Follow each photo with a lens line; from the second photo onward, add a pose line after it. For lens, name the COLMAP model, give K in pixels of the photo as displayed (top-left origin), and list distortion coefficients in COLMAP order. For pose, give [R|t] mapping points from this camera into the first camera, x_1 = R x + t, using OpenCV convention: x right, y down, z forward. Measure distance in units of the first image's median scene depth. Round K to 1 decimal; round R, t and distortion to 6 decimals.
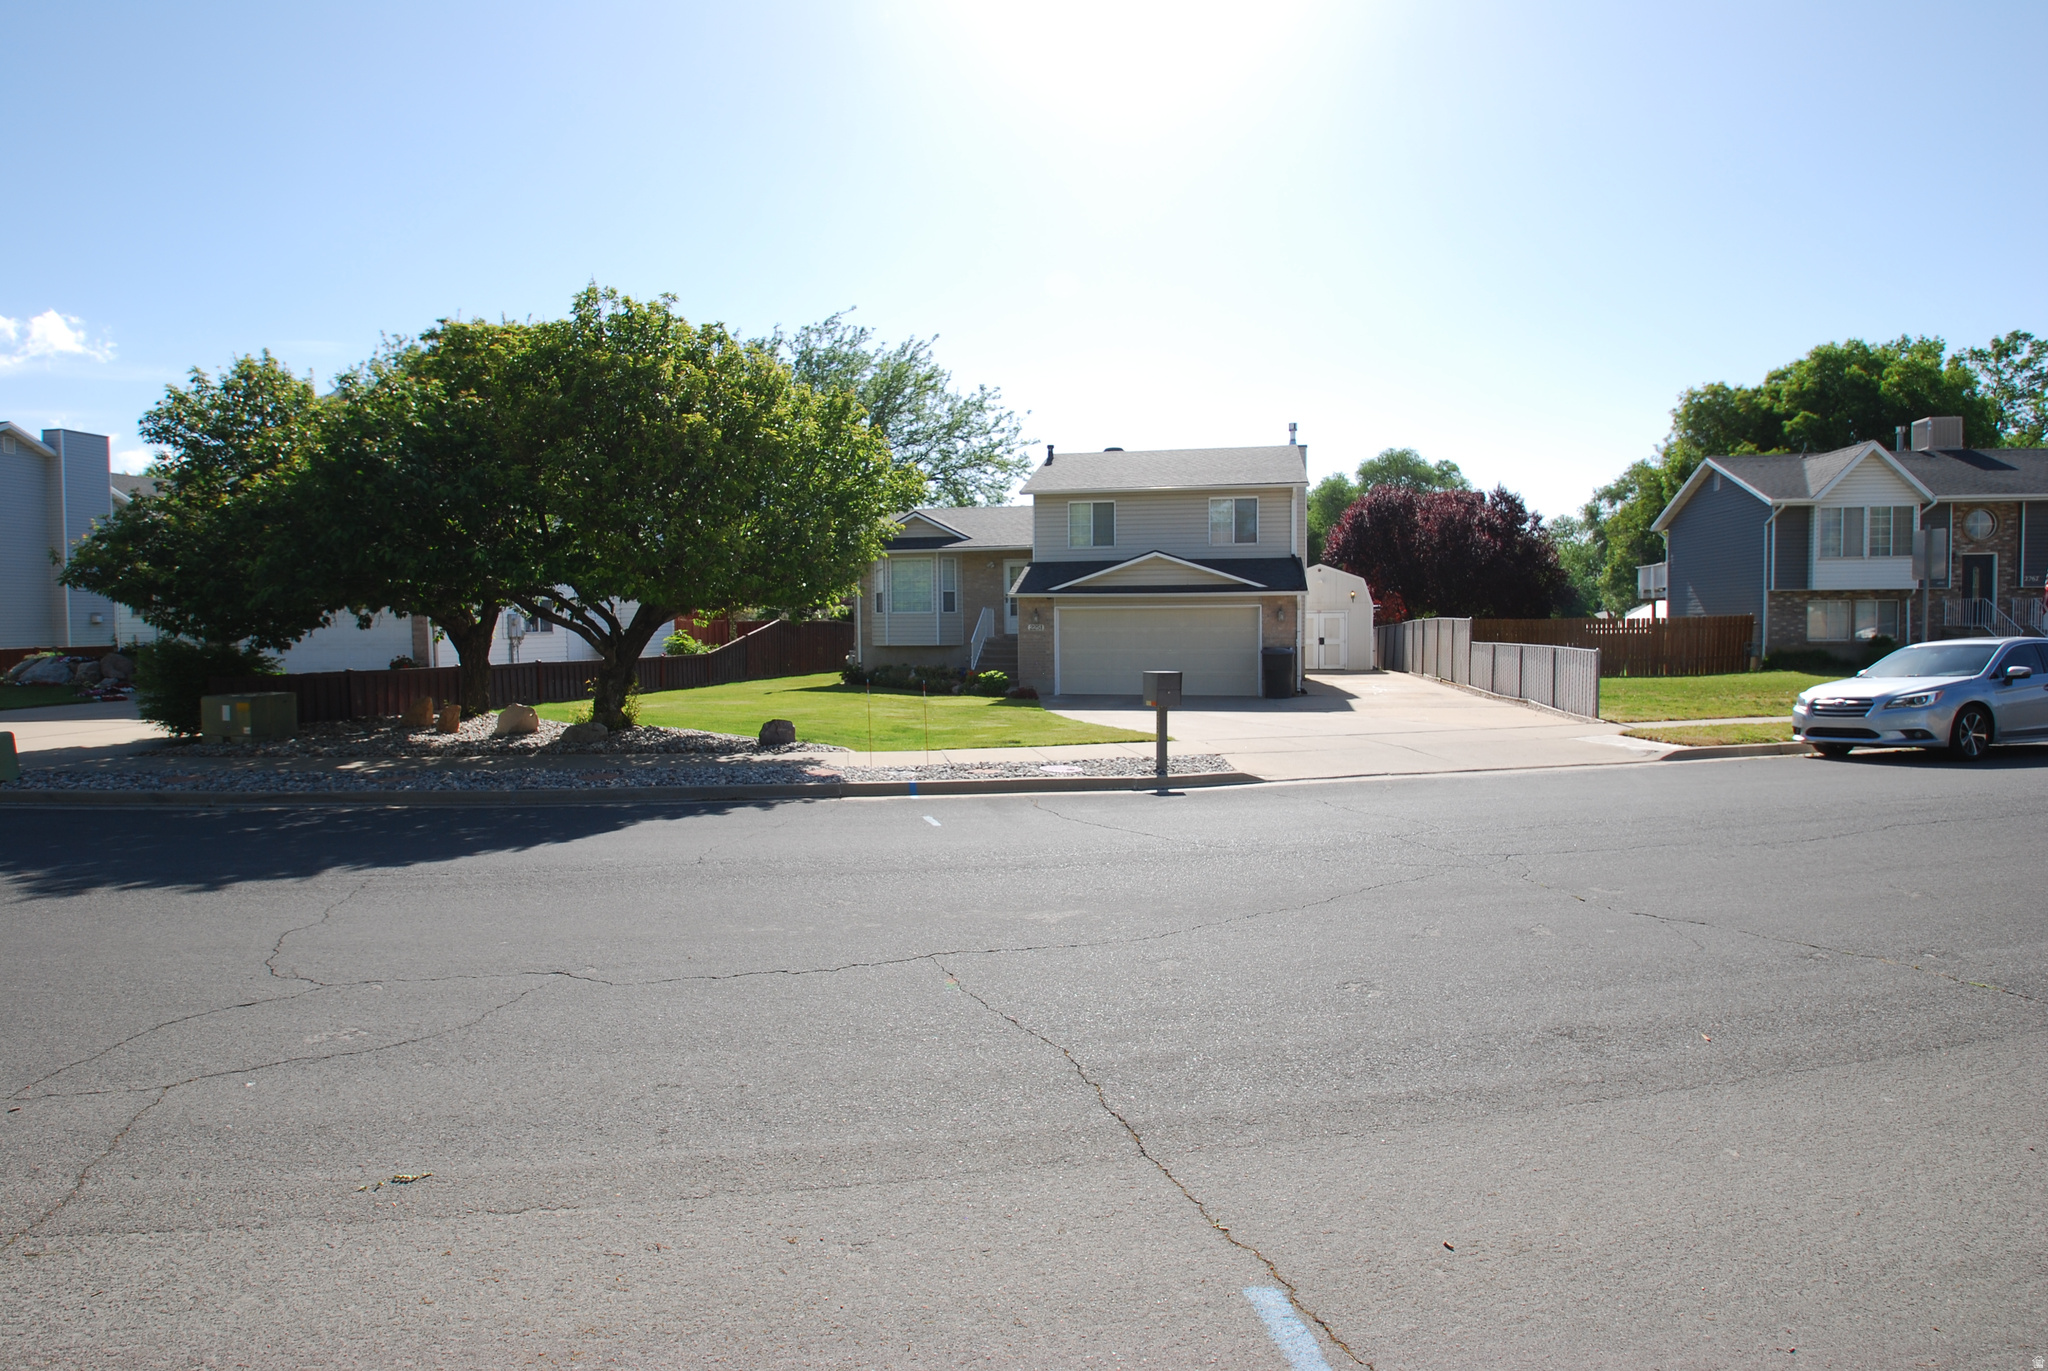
lens RADIAL K [[1094.8, 0, 1024.0], [0, 1094.8, 685.5], [0, 0, 1]] dist [0.000377, -0.000072]
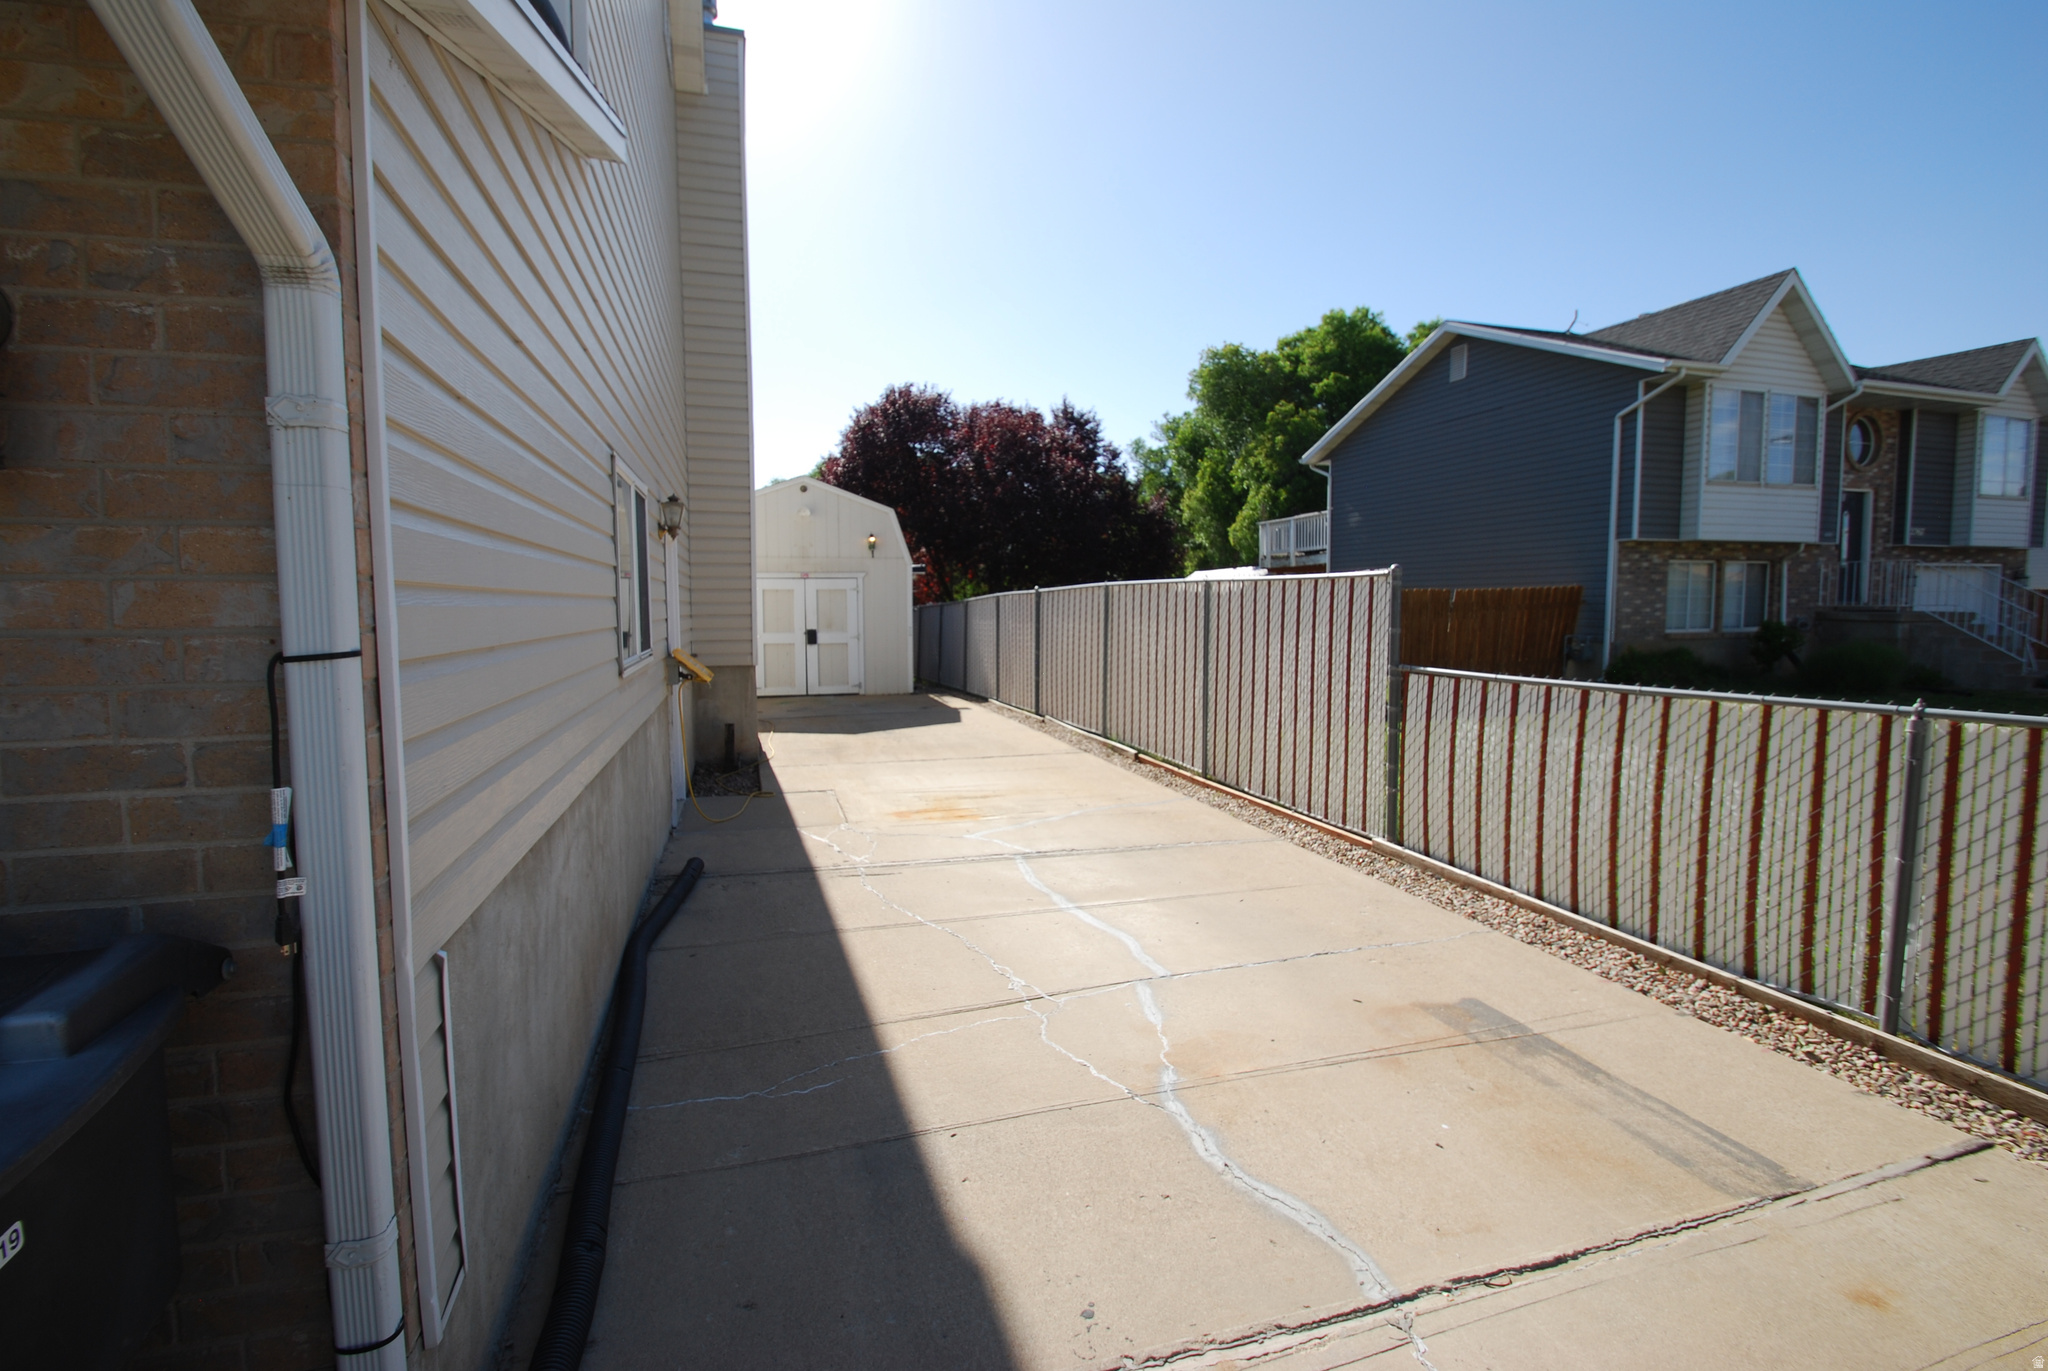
lens RADIAL K [[880.0, 0, 1020.5], [0, 880.0, 674.7], [0, 0, 1]] dist [0.012315, -0.017925]
pose [[0.885760, -0.033676, 0.462920, 0.171637], [0.024637, 0.999370, 0.025560, -0.031233], [-0.463489, -0.011235, 0.886031, 0.608128]]
